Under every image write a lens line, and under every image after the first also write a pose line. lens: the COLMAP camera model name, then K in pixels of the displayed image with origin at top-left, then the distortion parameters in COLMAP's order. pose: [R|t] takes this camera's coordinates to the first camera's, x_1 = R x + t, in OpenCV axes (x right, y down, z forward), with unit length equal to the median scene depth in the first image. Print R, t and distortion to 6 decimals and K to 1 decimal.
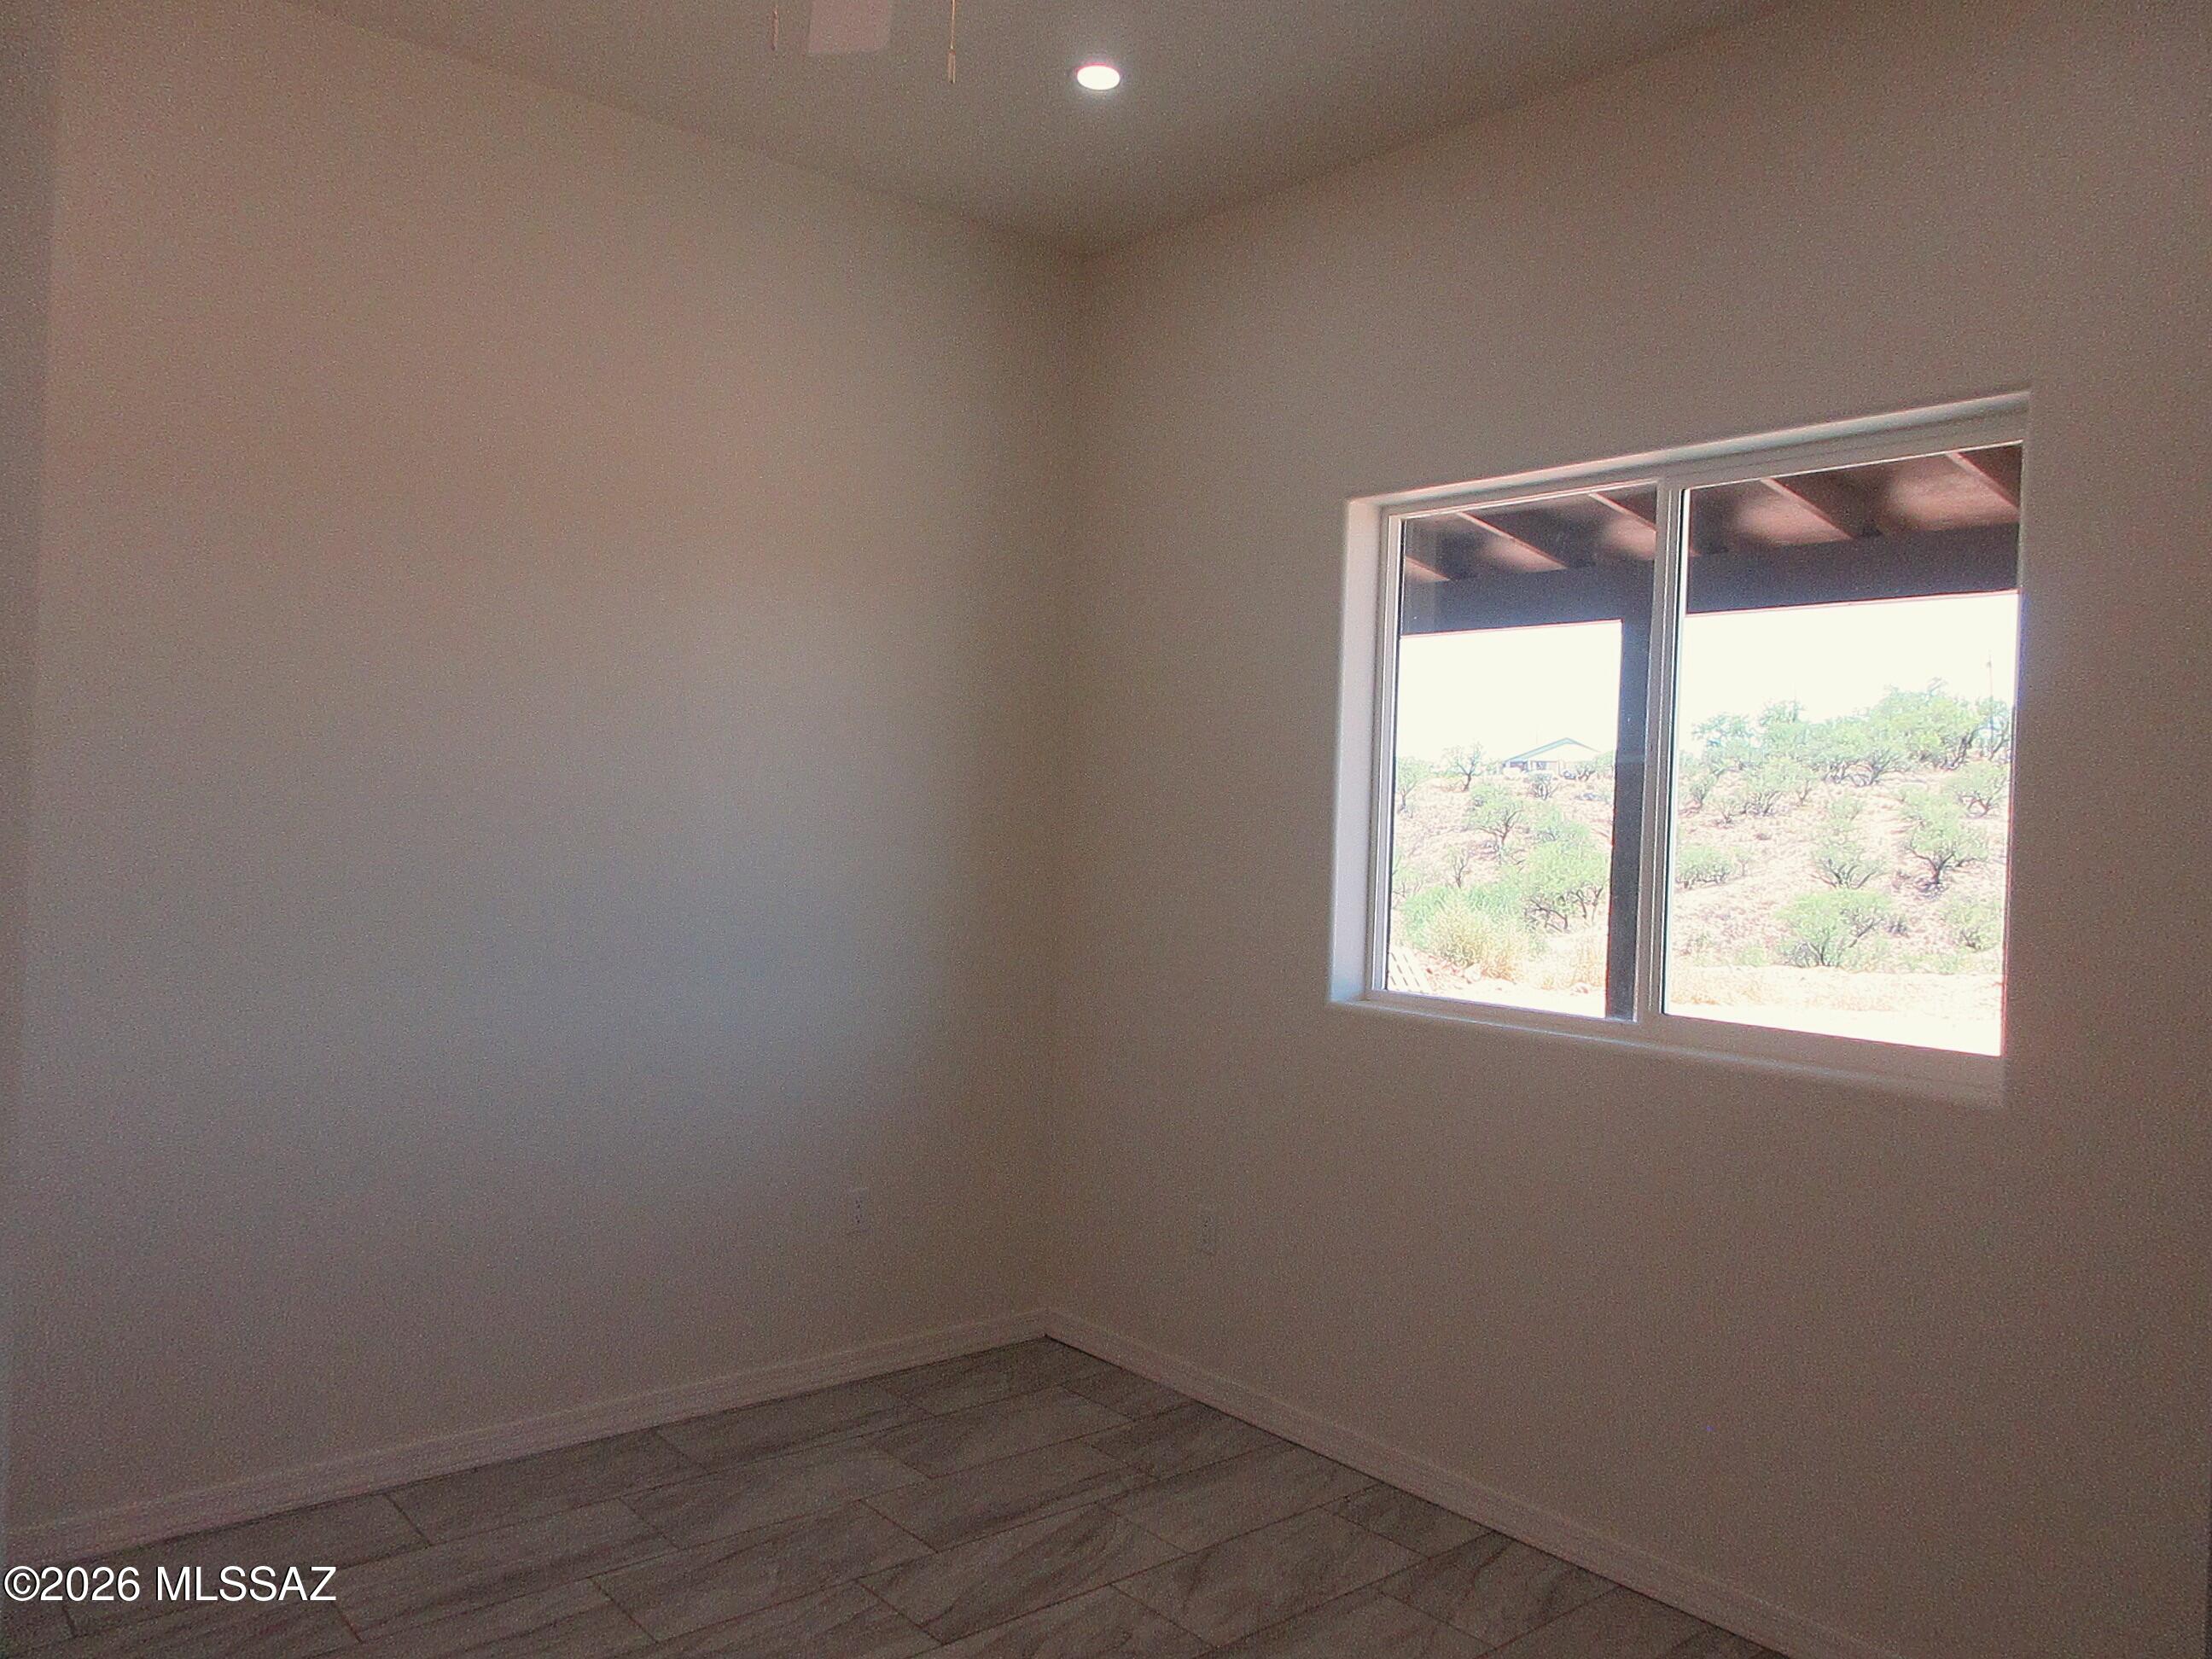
lens RADIAL K [[1617.4, 0, 1105.1], [0, 1617.4, 836.6], [0, 0, 1]] dist [-0.009104, -0.005285]
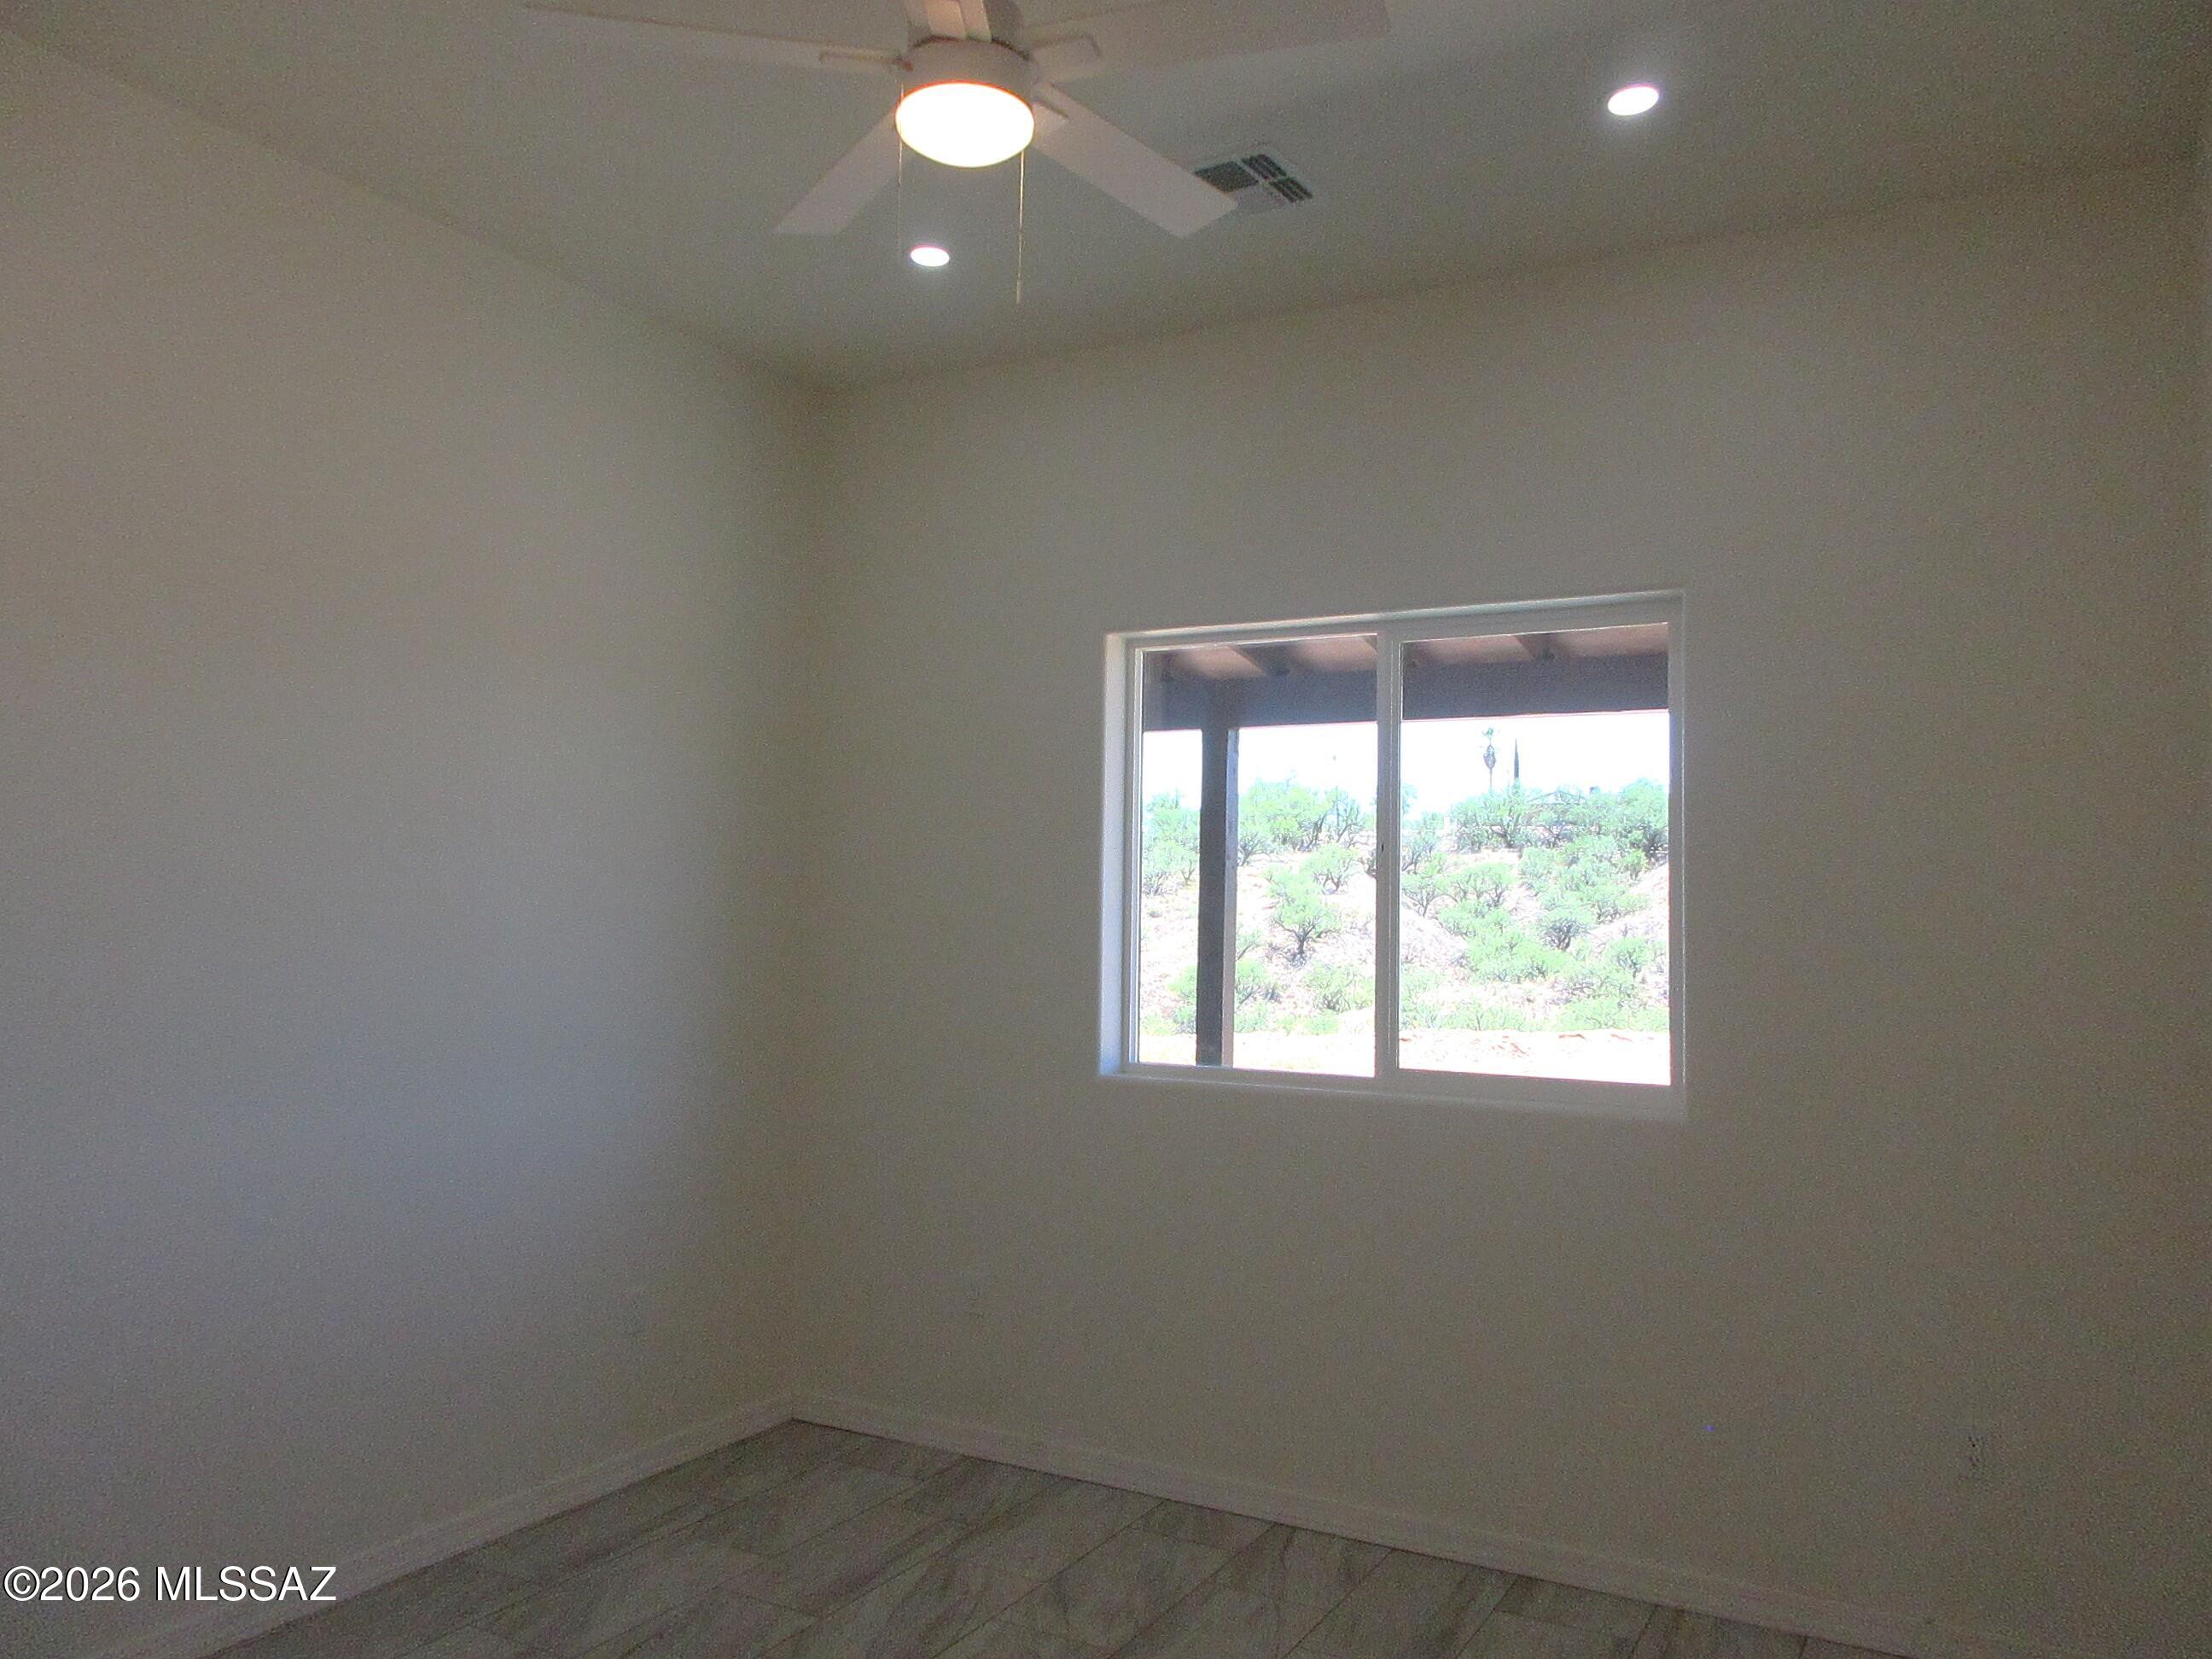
lens RADIAL K [[1617.4, 0, 1103.4], [0, 1617.4, 830.3], [0, 0, 1]] dist [-0.009104, -0.005285]
pose [[0.935968, -0.001640, 0.352082, -0.236282], [0.021506, 0.998388, -0.052520, -0.008064], [-0.351429, 0.056729, 0.934494, -0.058931]]
